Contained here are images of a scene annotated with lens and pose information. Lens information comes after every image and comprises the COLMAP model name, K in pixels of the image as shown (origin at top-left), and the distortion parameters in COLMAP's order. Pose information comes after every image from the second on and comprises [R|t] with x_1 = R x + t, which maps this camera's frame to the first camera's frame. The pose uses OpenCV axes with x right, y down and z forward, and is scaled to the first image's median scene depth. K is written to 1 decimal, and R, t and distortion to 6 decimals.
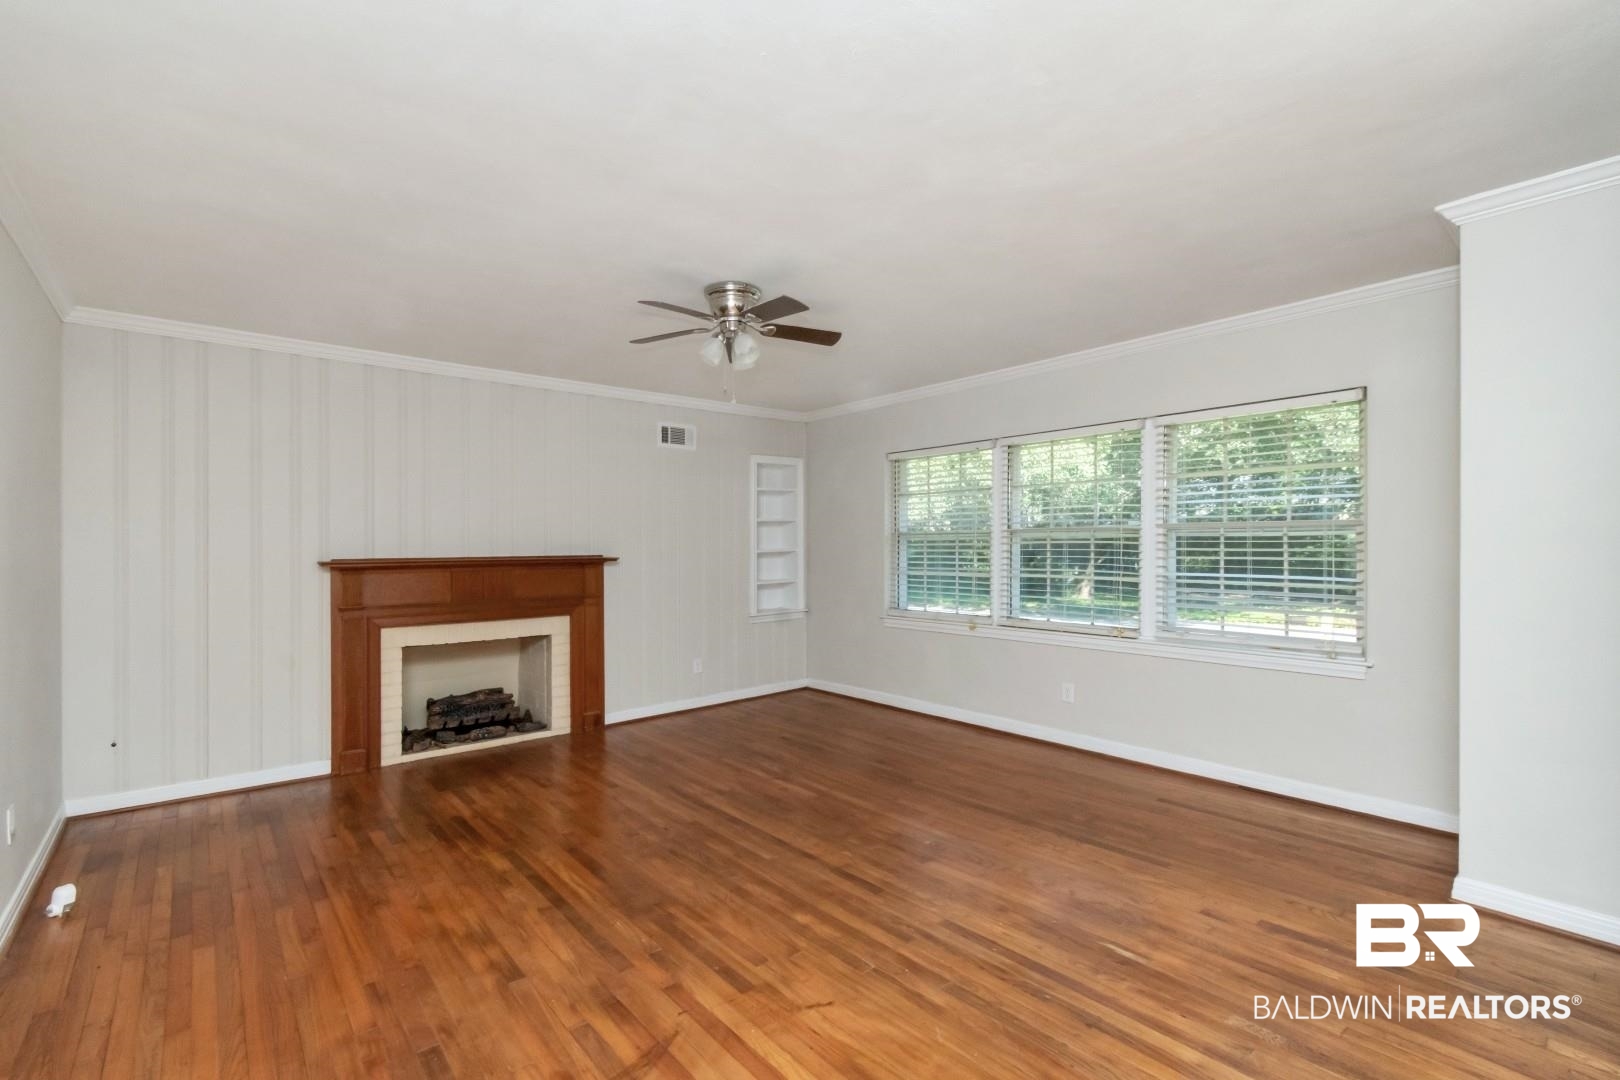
lens RADIAL K [[754.6, 0, 801.6], [0, 754.6, 530.1], [0, 0, 1]] dist [0.000735, -0.000145]
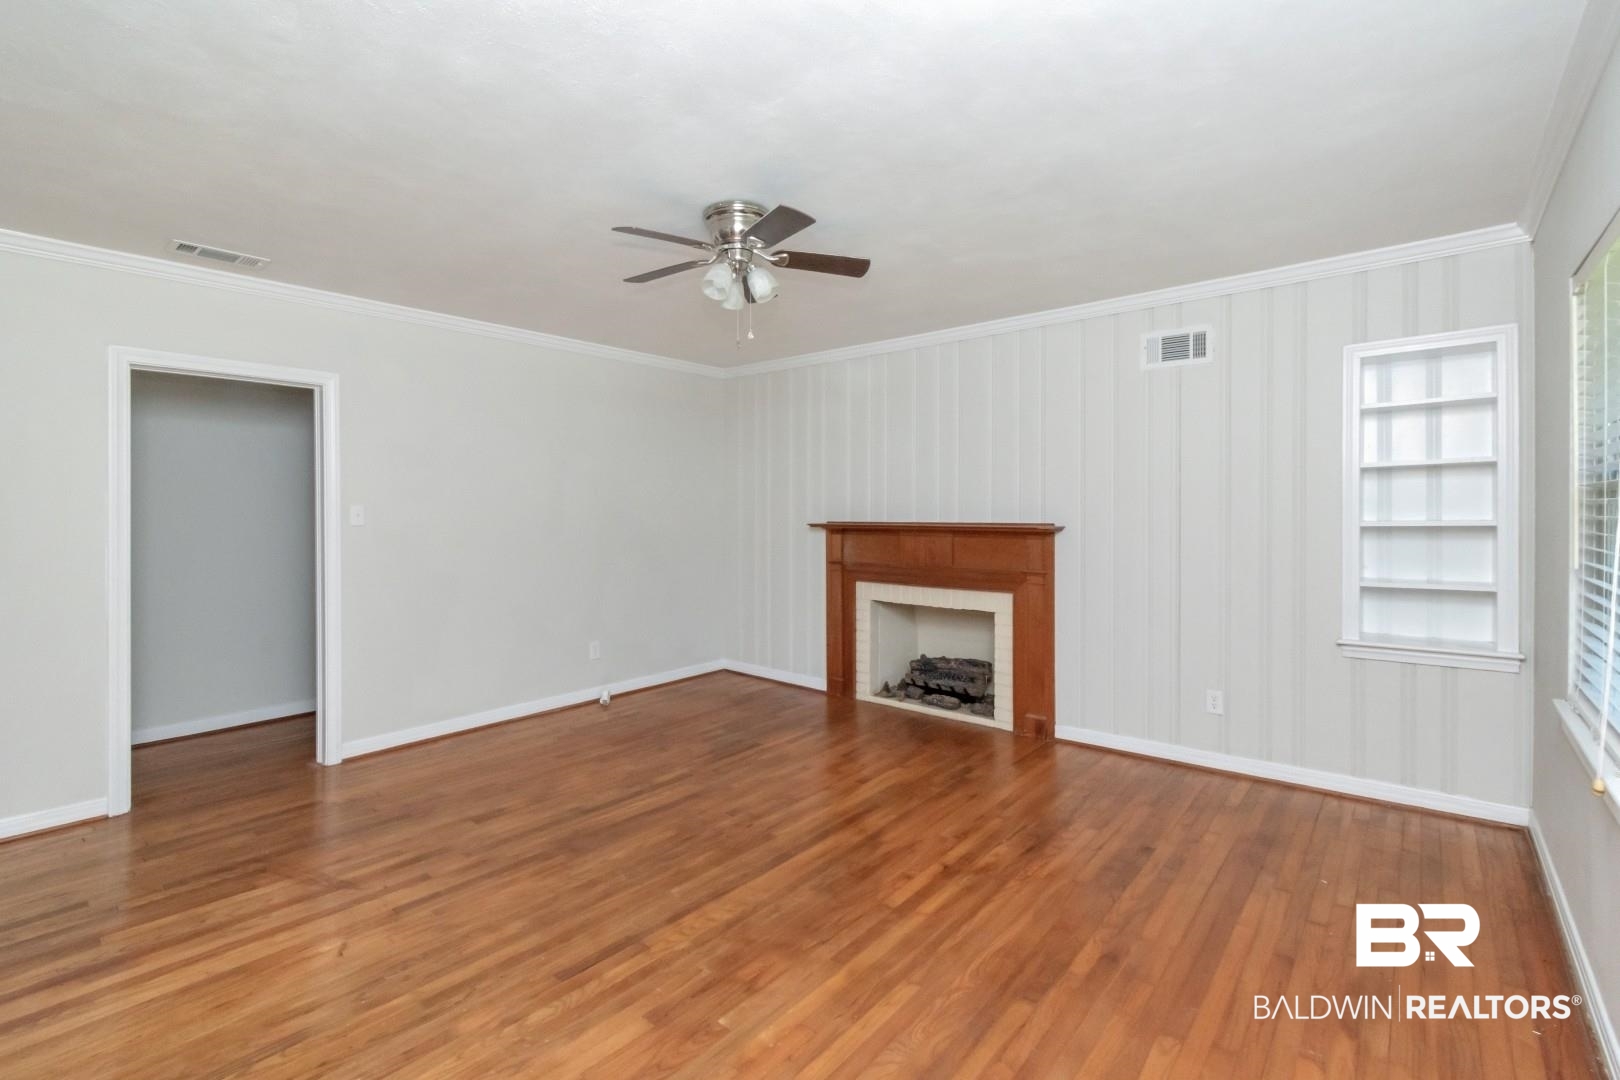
lens RADIAL K [[747.8, 0, 795.3], [0, 747.8, 497.9], [0, 0, 1]] dist [0.001650, 0.000165]
pose [[0.126343, -0.008173, -0.991953, 0.665730], [0.023888, 0.999701, -0.005195, 0.004784], [0.991699, -0.023040, 0.126500, 0.866181]]
